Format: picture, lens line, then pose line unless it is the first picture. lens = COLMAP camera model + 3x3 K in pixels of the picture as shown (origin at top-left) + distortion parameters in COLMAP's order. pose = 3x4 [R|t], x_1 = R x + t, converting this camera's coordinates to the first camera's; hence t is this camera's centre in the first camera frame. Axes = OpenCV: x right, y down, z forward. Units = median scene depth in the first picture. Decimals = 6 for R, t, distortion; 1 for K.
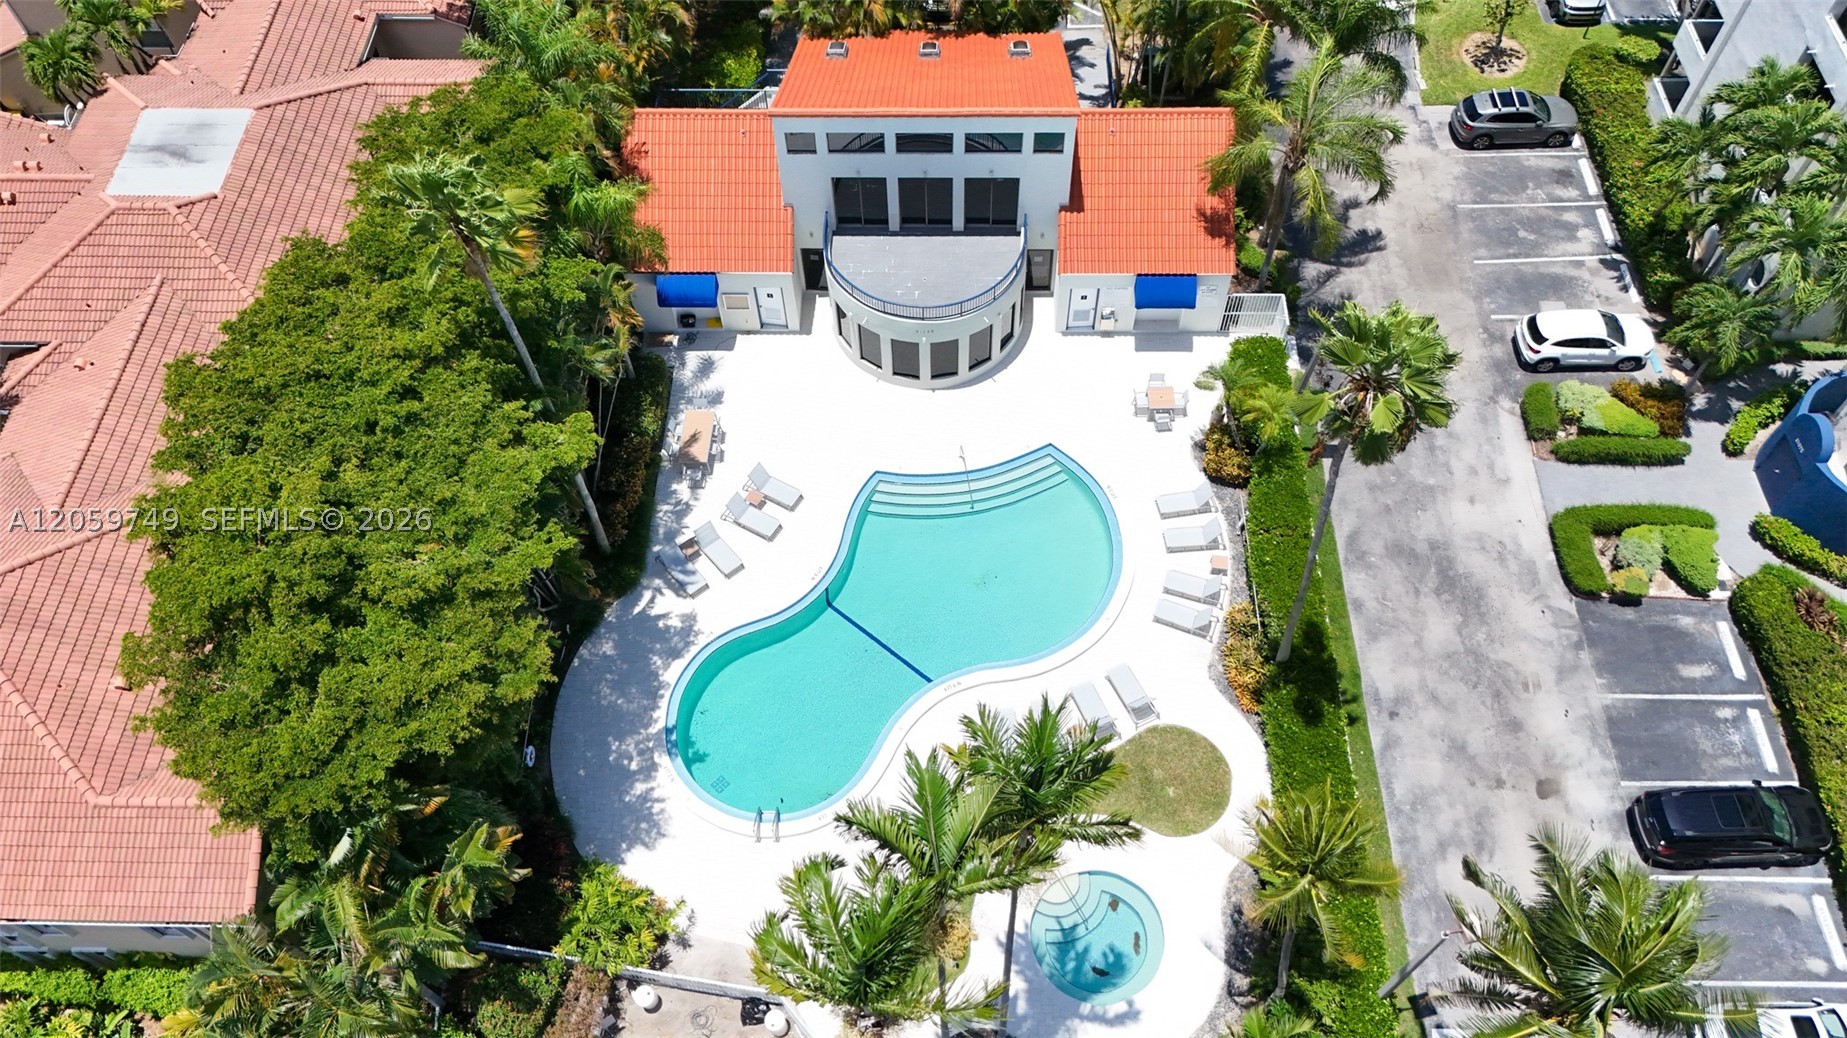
lens RADIAL K [[1362.8, 0, 923.5], [0, 1362.8, 519.0], [0, 0, 1]] dist [0.059713, -0.051985]
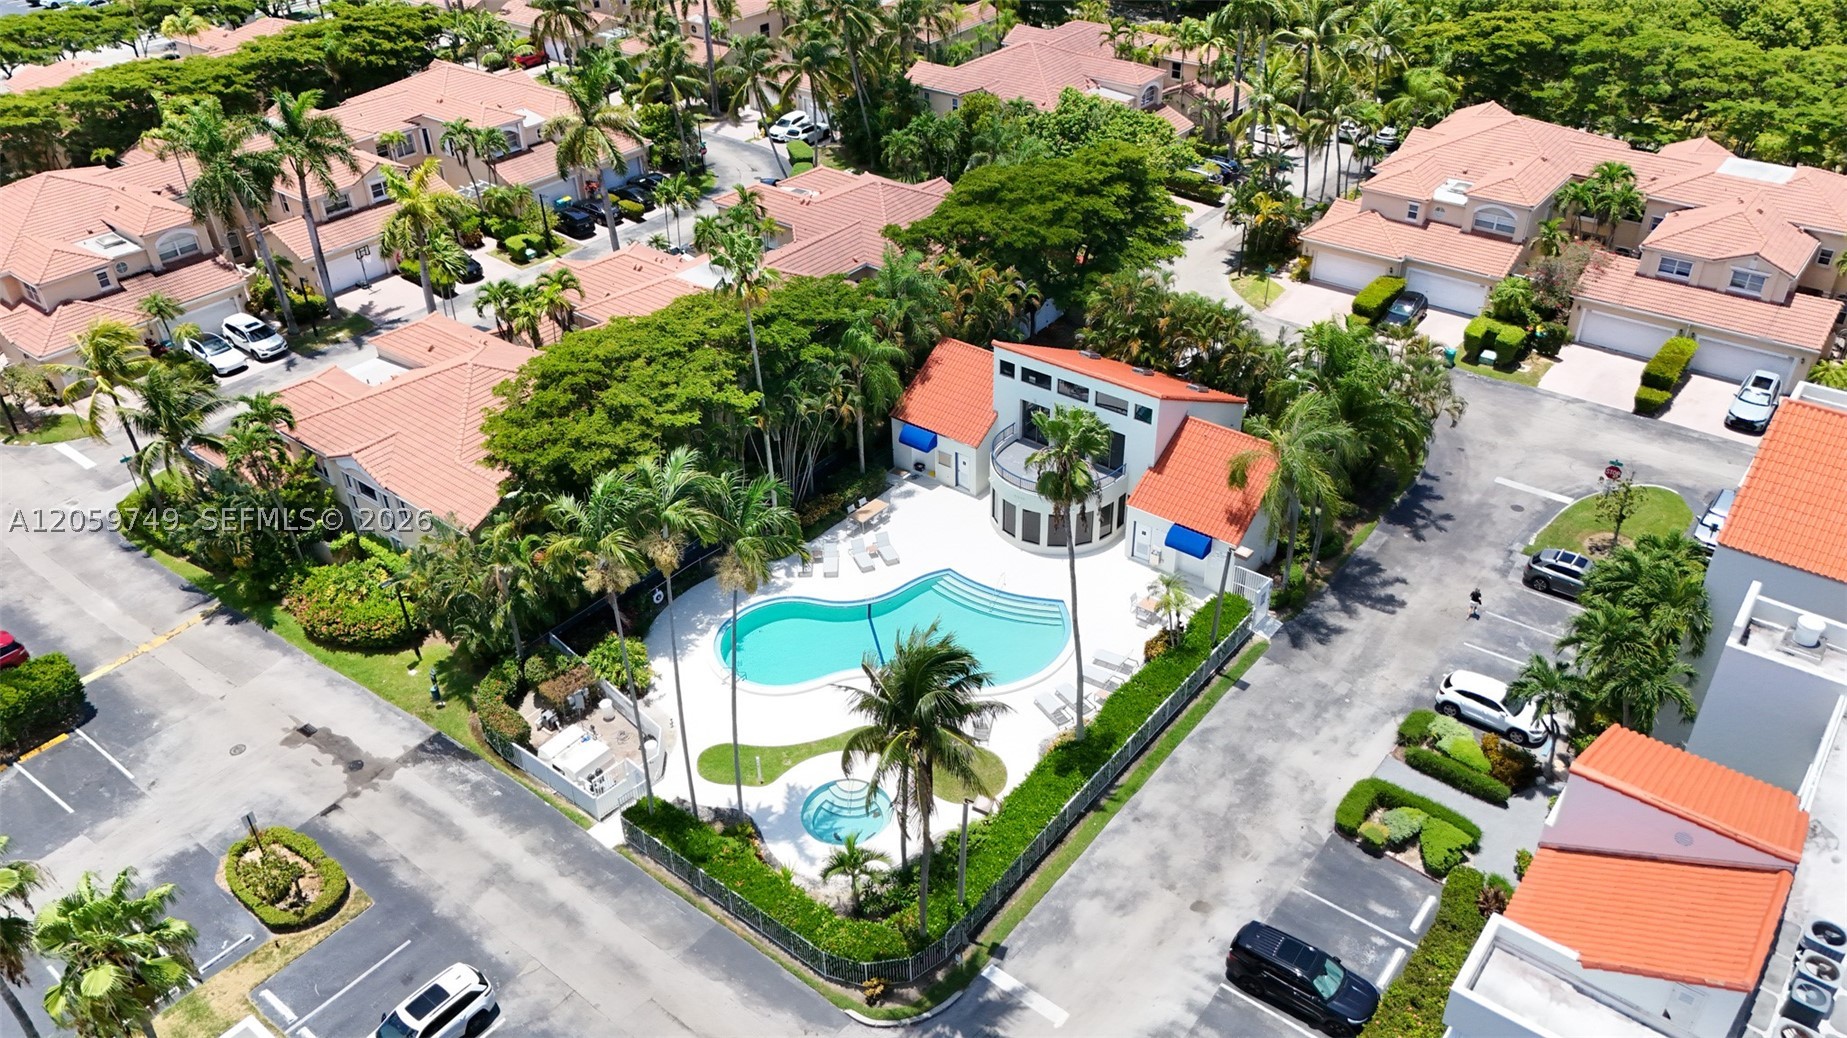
lens RADIAL K [[1362.8, 0, 923.5], [0, 1362.8, 519.0], [0, 0, 1]] dist [0.059713, -0.051985]
pose [[0.795186, 0.336400, -0.504494, 0.669562], [-0.504316, 0.828851, -0.242221, 0.291870], [0.336667, 0.447035, 0.828743, -0.252191]]
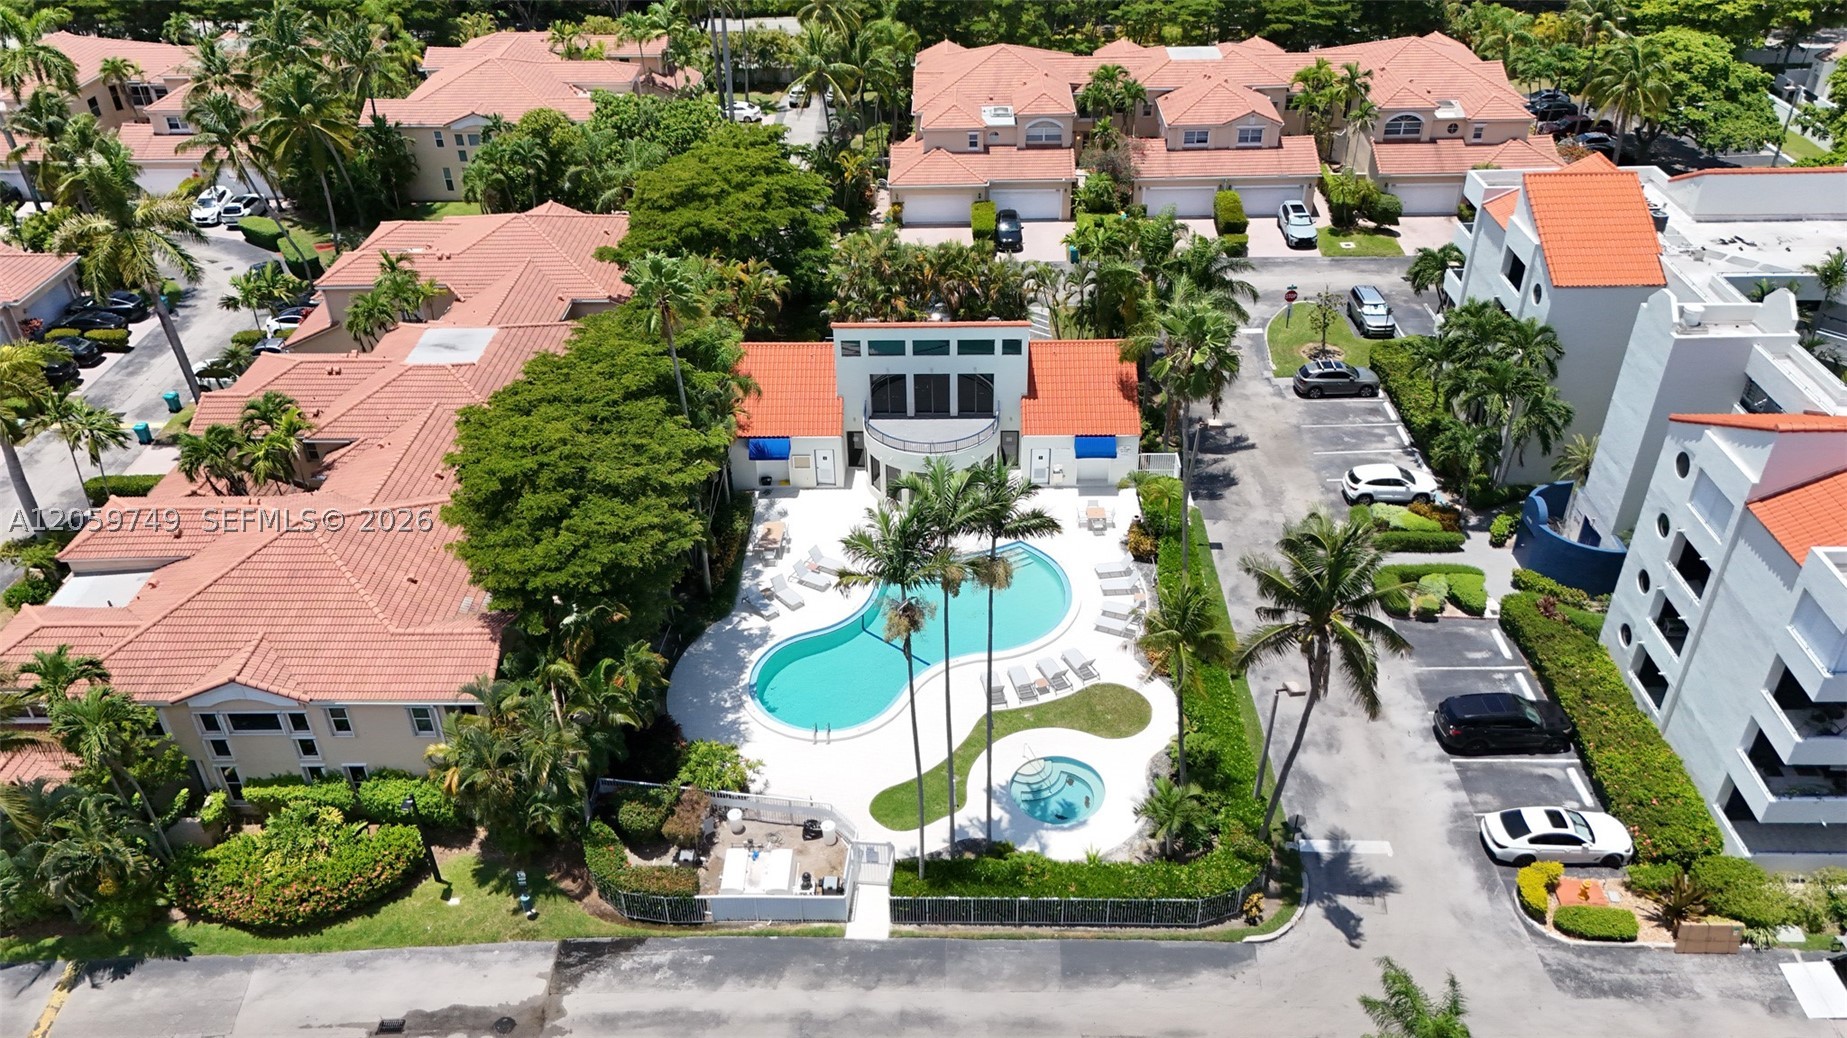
lens RADIAL K [[1356.9, 0, 923.5], [0, 1356.9, 519.0], [0, 0, 1]] dist [0.100869, -0.180549]
pose [[1.000000, -0.000593, 0.000565, -0.008705], [0.000767, 0.918956, -0.394359, 0.491268], [-0.000285, 0.394360, 0.918956, -0.317831]]
